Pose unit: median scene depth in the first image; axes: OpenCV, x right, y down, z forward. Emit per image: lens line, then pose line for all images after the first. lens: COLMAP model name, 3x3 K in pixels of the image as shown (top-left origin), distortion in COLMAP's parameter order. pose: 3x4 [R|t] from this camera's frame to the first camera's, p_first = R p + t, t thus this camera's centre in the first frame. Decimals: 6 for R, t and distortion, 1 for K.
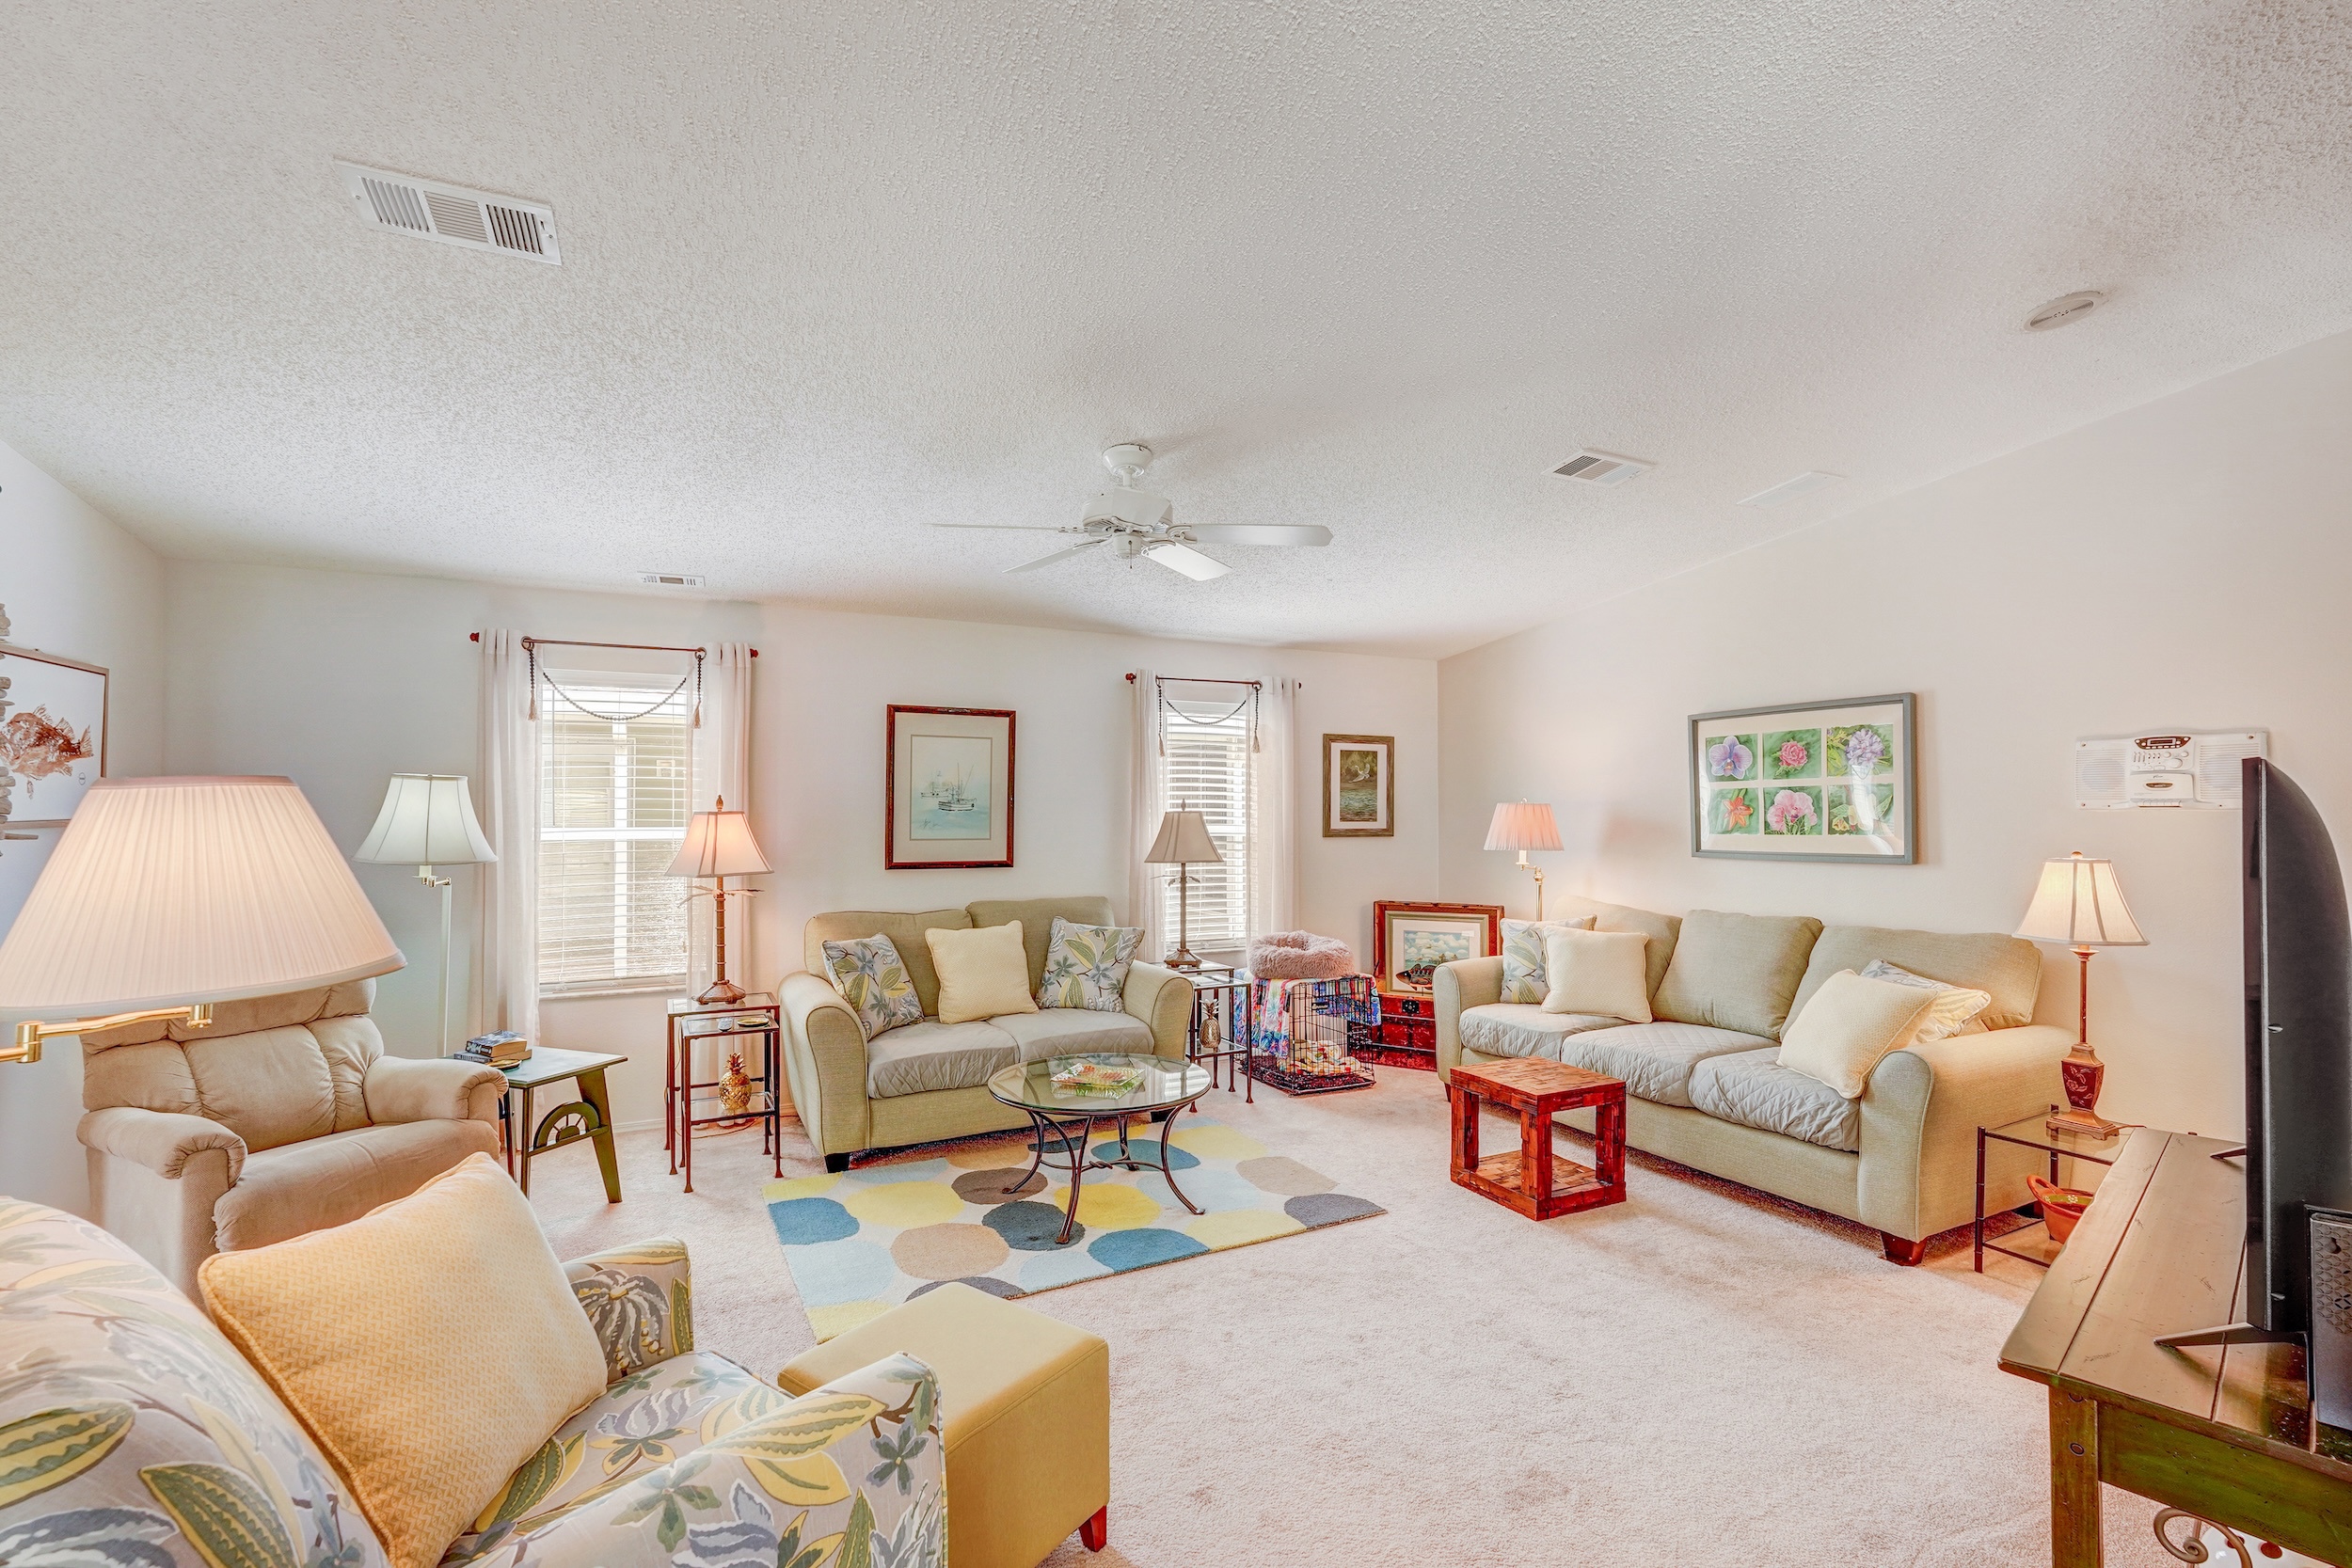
lens RADIAL K [[1052.6, 0, 1164.6], [0, 1052.6, 800.4], [0, 0, 1]] dist [-0.008658, 0.001009]
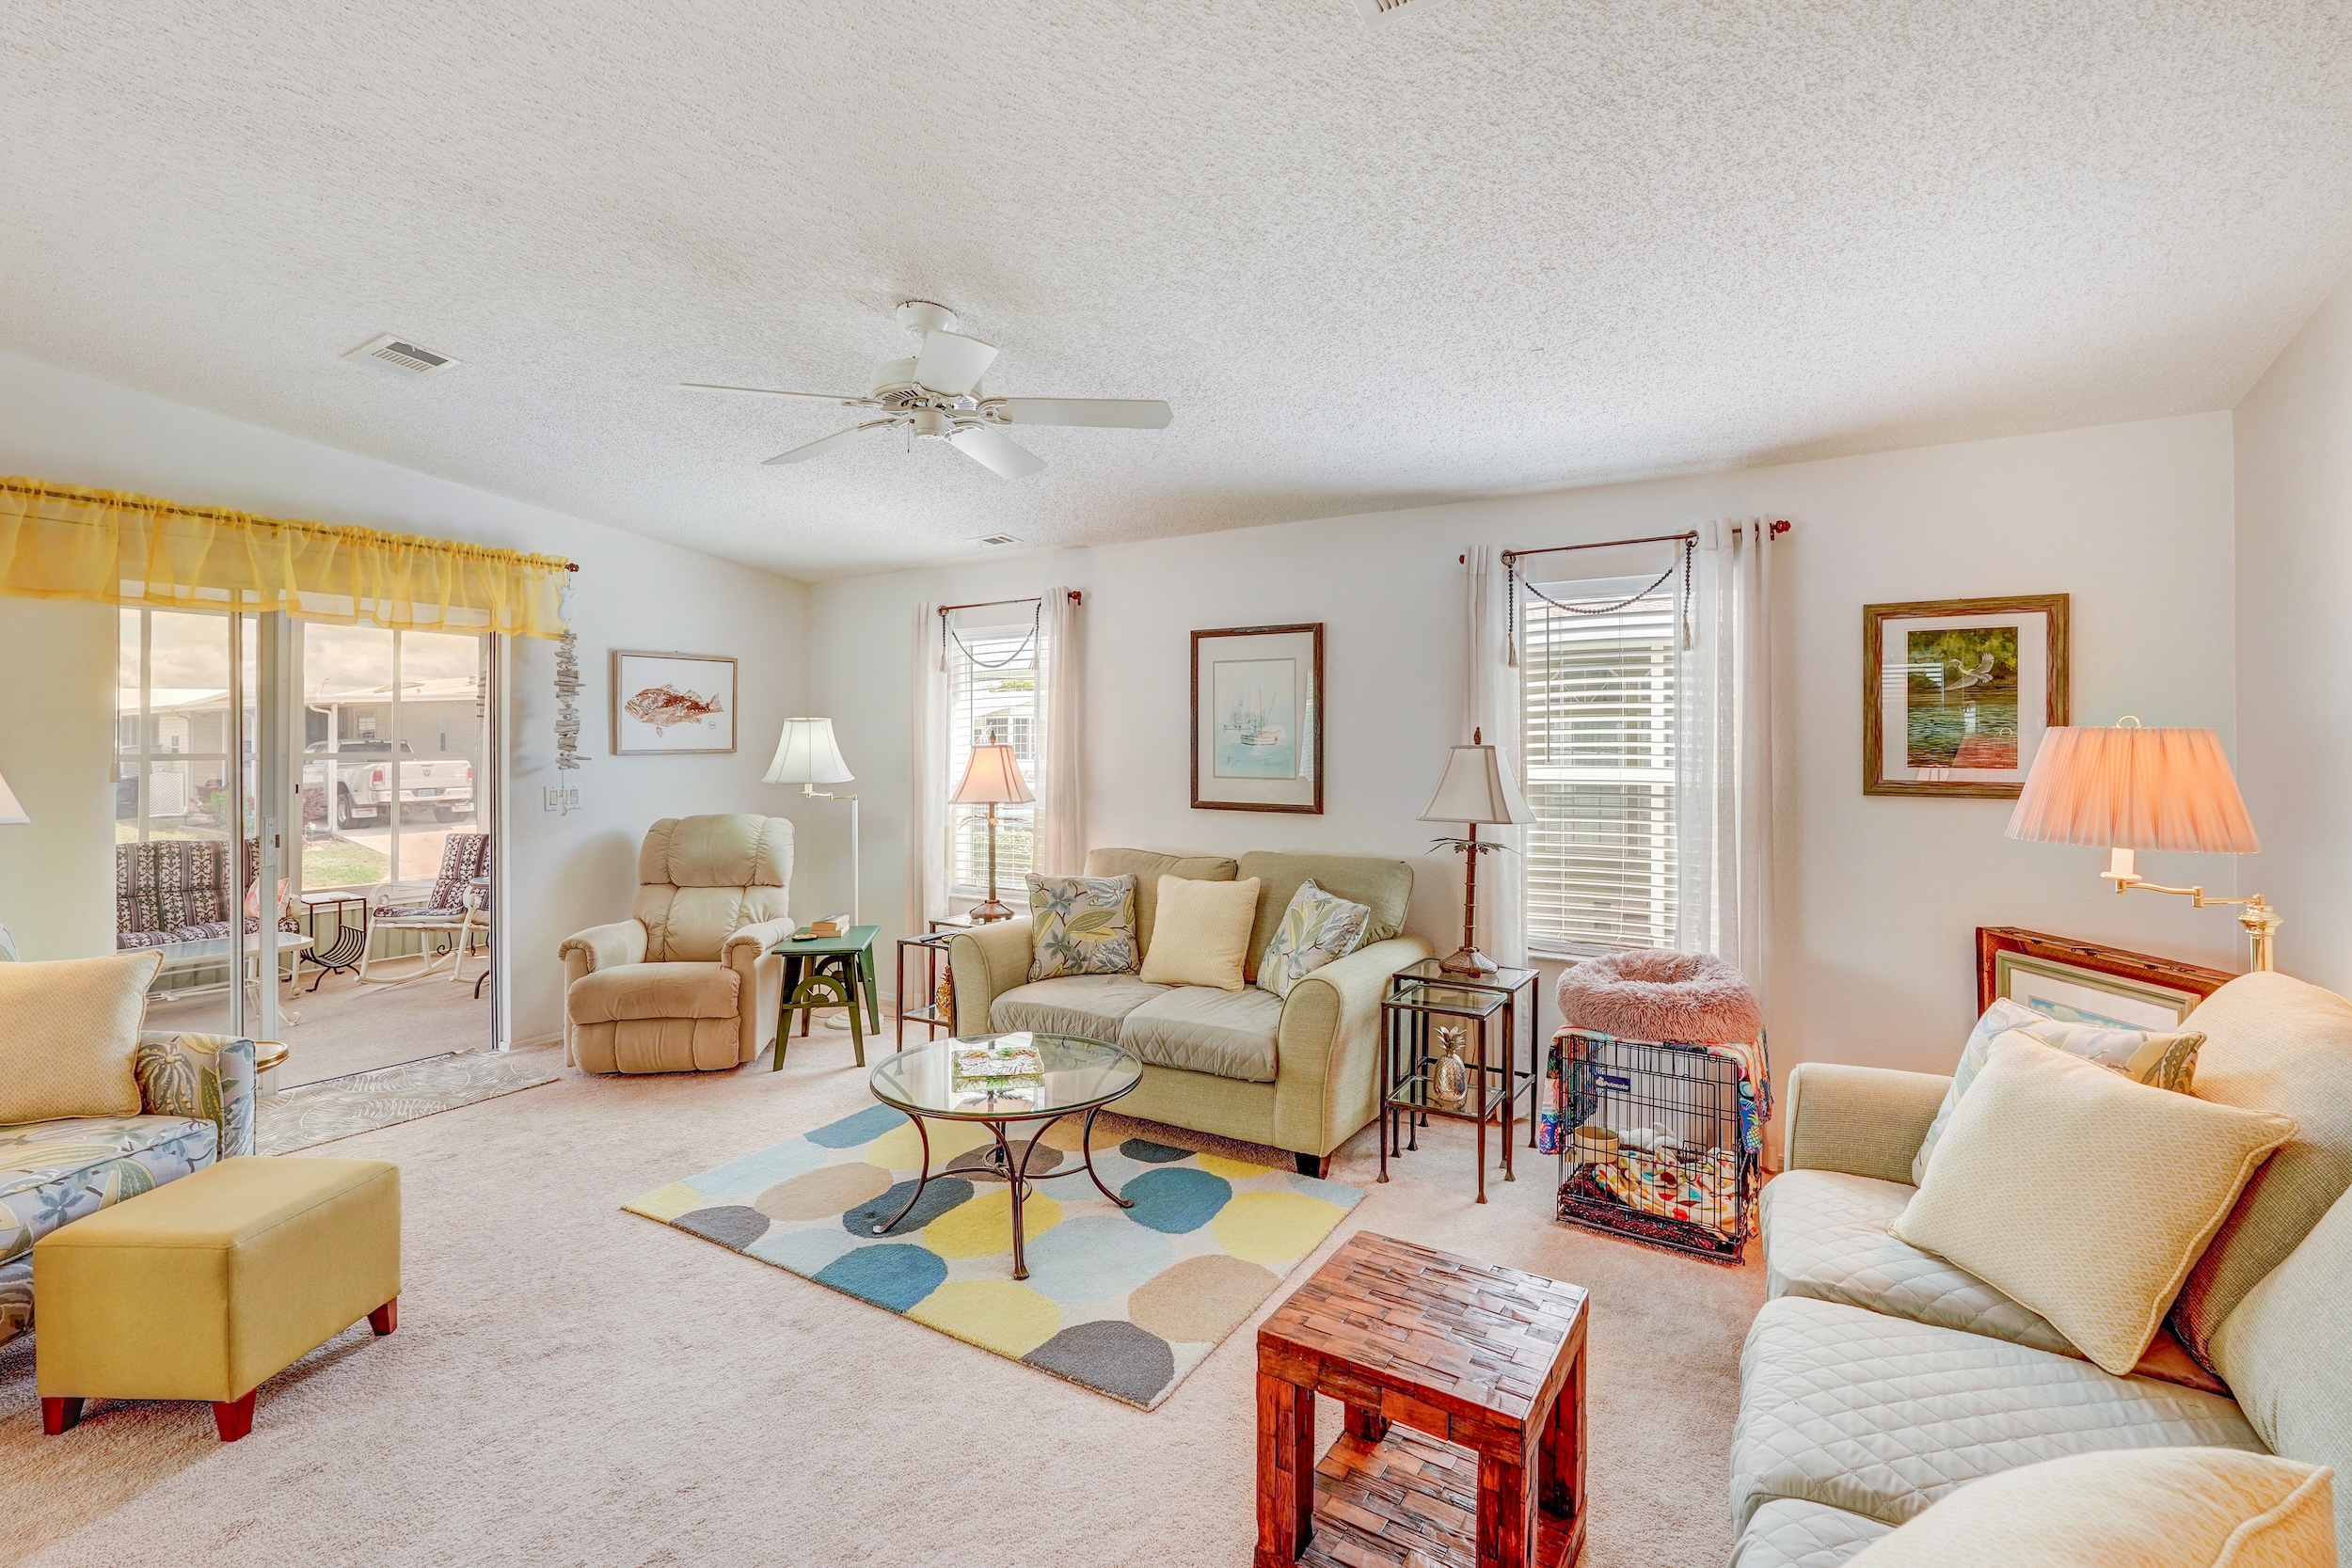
lens RADIAL K [[1052.6, 0, 1171.6], [0, 1052.6, 743.3], [0, 0, 1]] dist [-0.008658, 0.001009]
pose [[0.514324, 0.000315, -0.857596, 0.555051], [0.006976, 0.999965, 0.004551, 0.004081], [0.857567, -0.008323, 0.514304, 0.532091]]
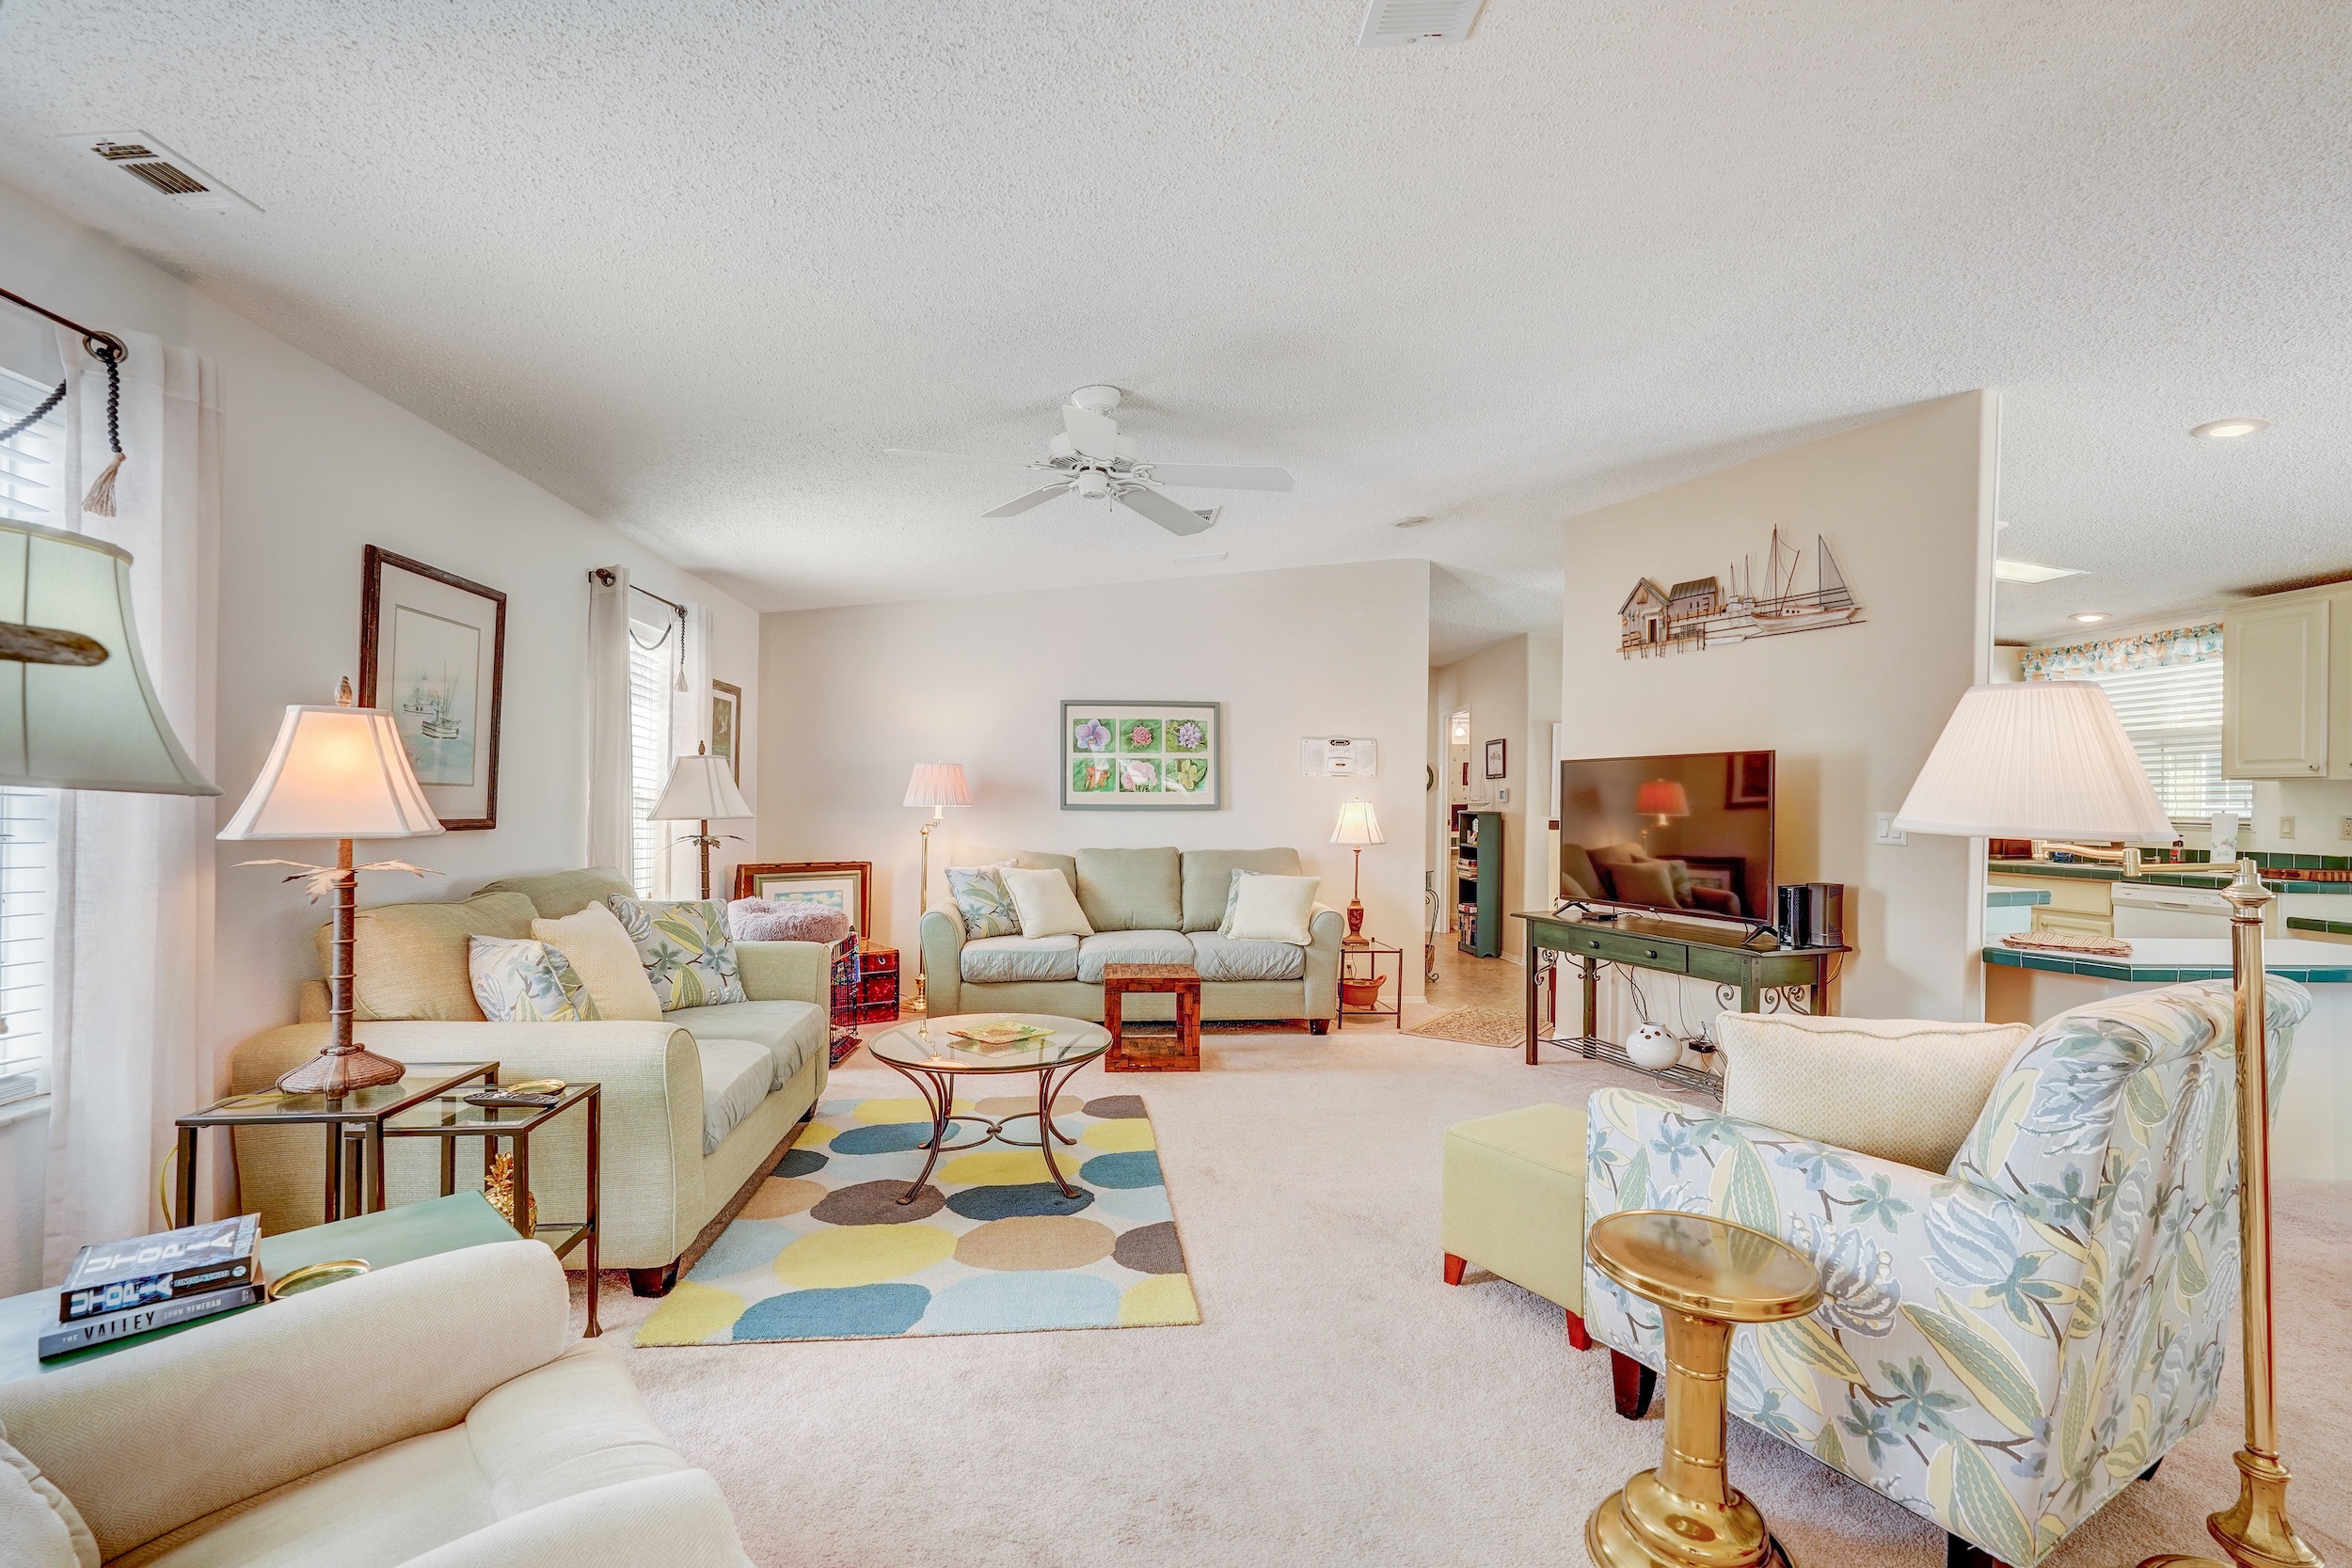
lens RADIAL K [[1052.6, 0, 1194.1], [0, 1052.6, 790.0], [0, 0, 1]] dist [-0.008658, 0.001009]
pose [[0.356141, 0.016875, 0.934280, -0.670819], [-0.020641, 0.999735, -0.010189, 0.040426], [-0.934204, -0.015656, 0.356394, 0.392580]]
